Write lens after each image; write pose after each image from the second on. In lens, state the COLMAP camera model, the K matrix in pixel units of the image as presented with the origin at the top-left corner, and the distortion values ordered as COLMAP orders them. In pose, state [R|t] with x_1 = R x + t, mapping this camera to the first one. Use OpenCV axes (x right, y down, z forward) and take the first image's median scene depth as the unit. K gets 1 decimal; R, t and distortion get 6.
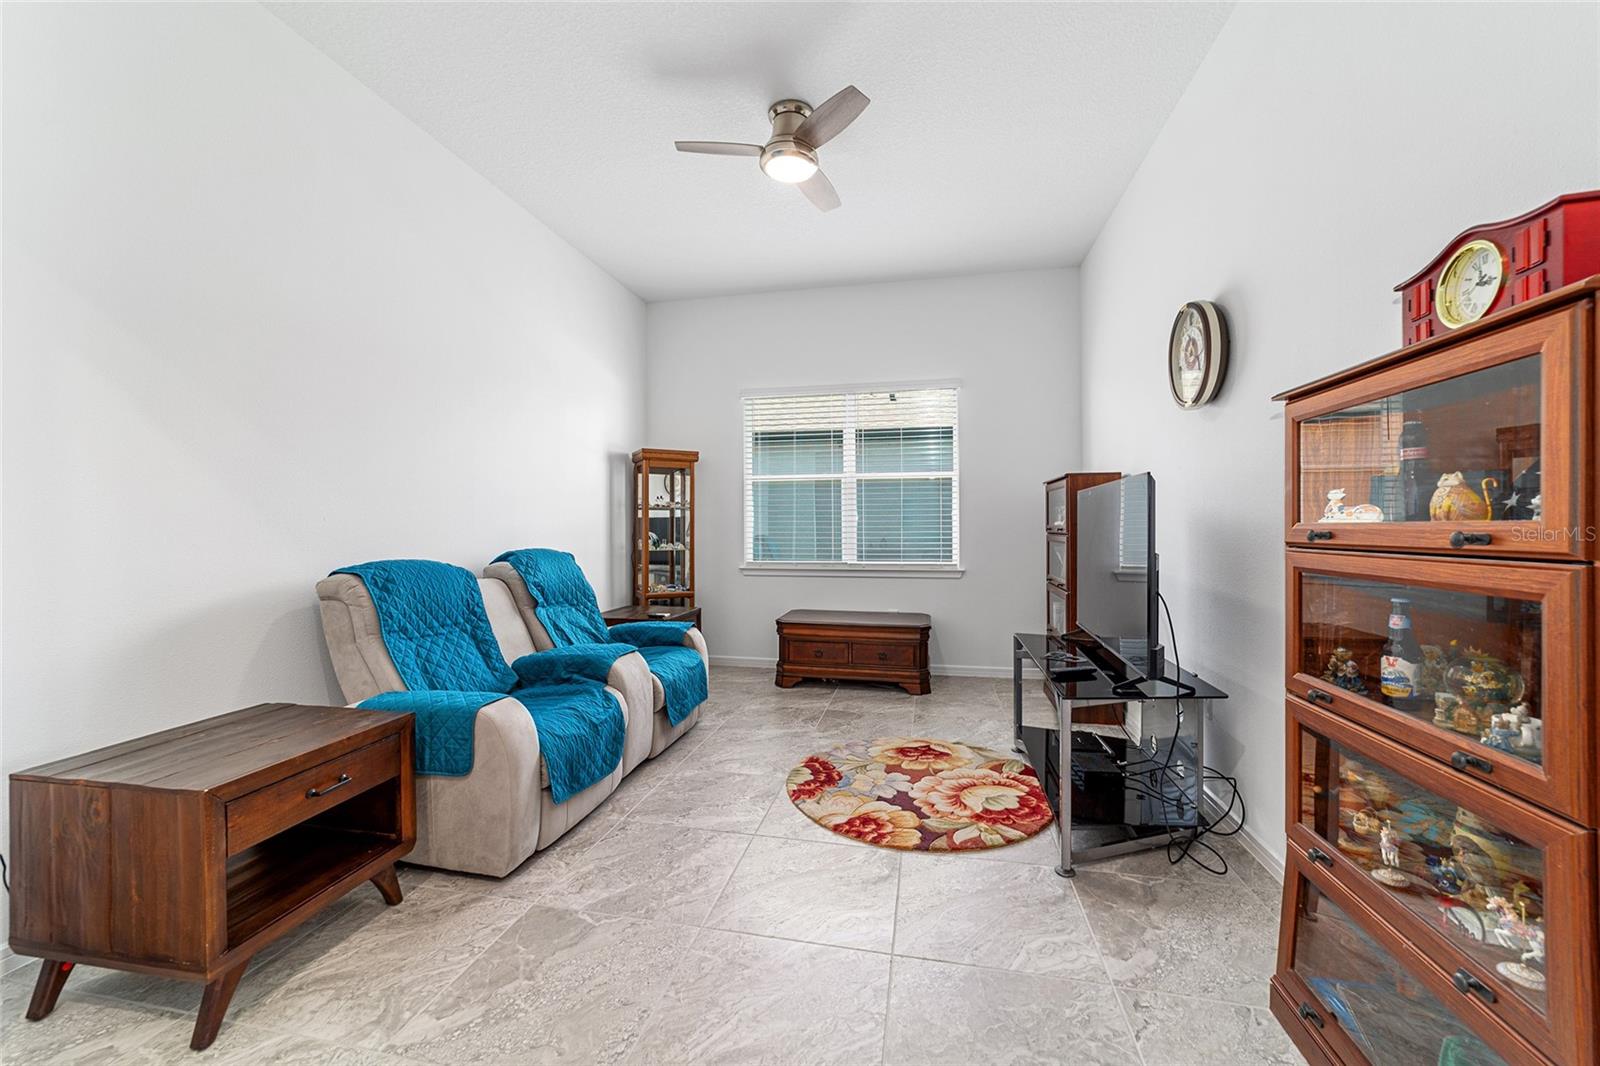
lens RADIAL K [[620.5, 0, 804.8], [0, 620.5, 530.8], [0, 0, 1]] dist [-0.004151, 0.003641]
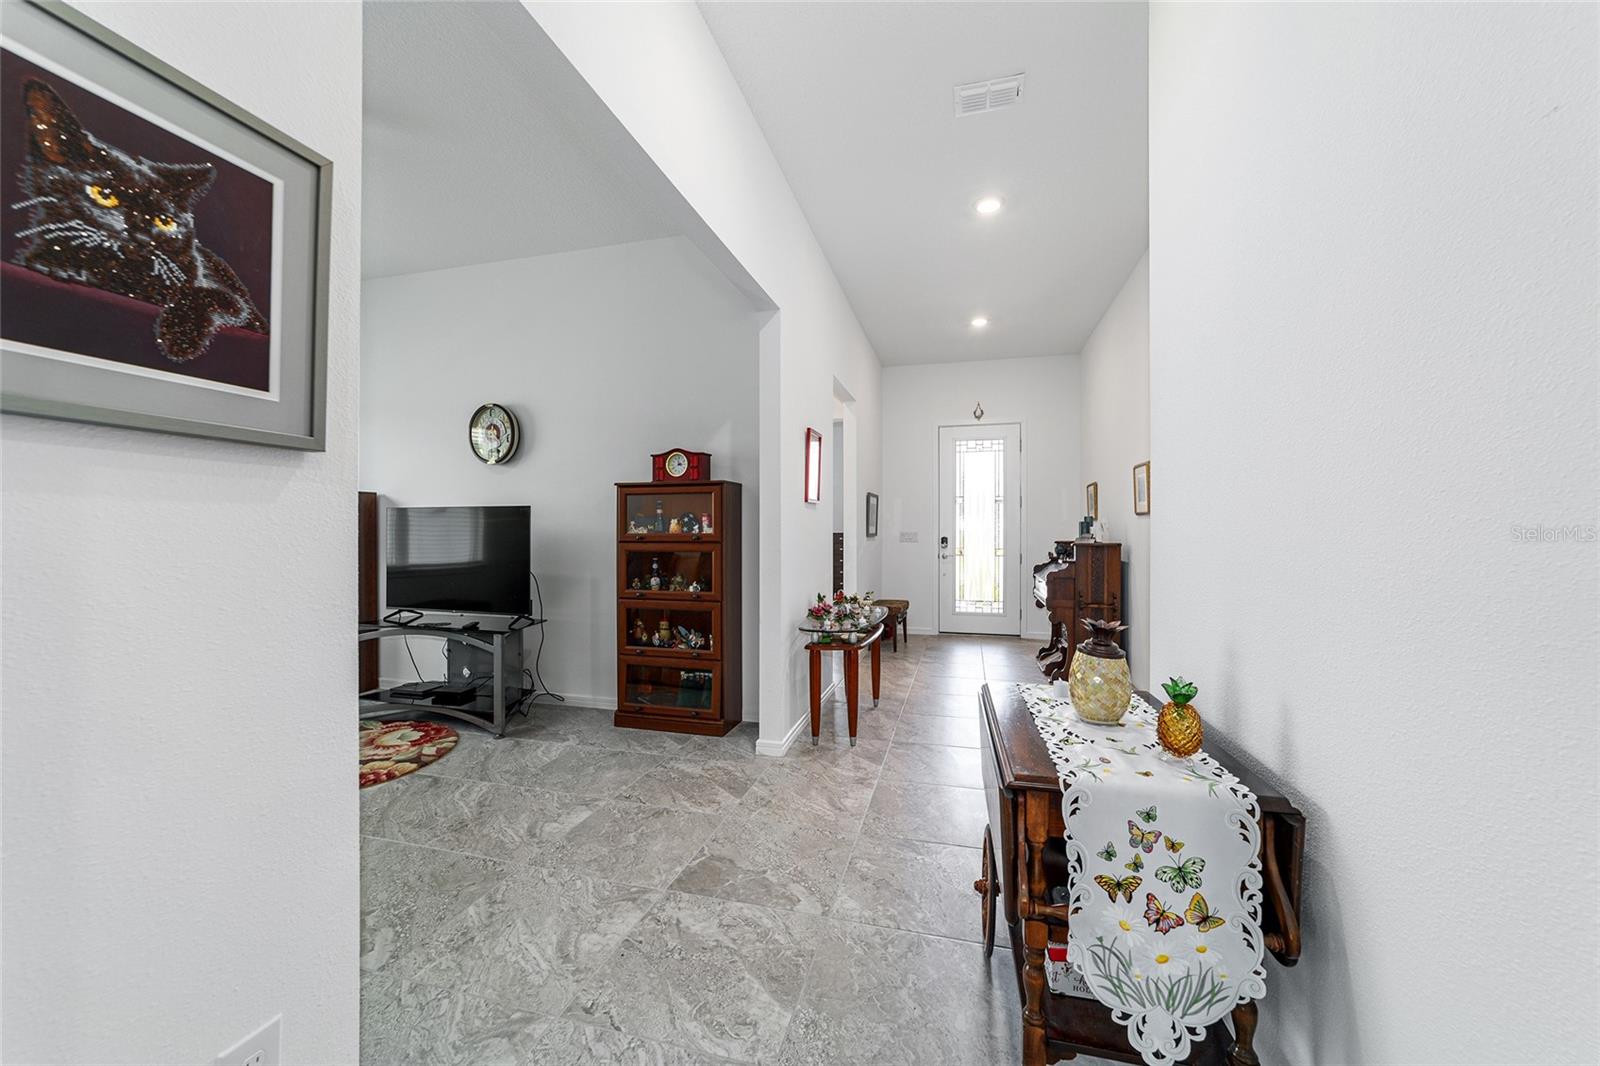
lens RADIAL K [[620.5, 0, 801.4], [0, 620.5, 524.7], [0, 0, 1]] dist [-0.004151, 0.003641]
pose [[0.058510, 0.011903, 0.998216, -1.134331], [0.007795, 0.999893, -0.012380, -0.007235], [-0.998256, 0.008505, 0.058411, 0.057192]]
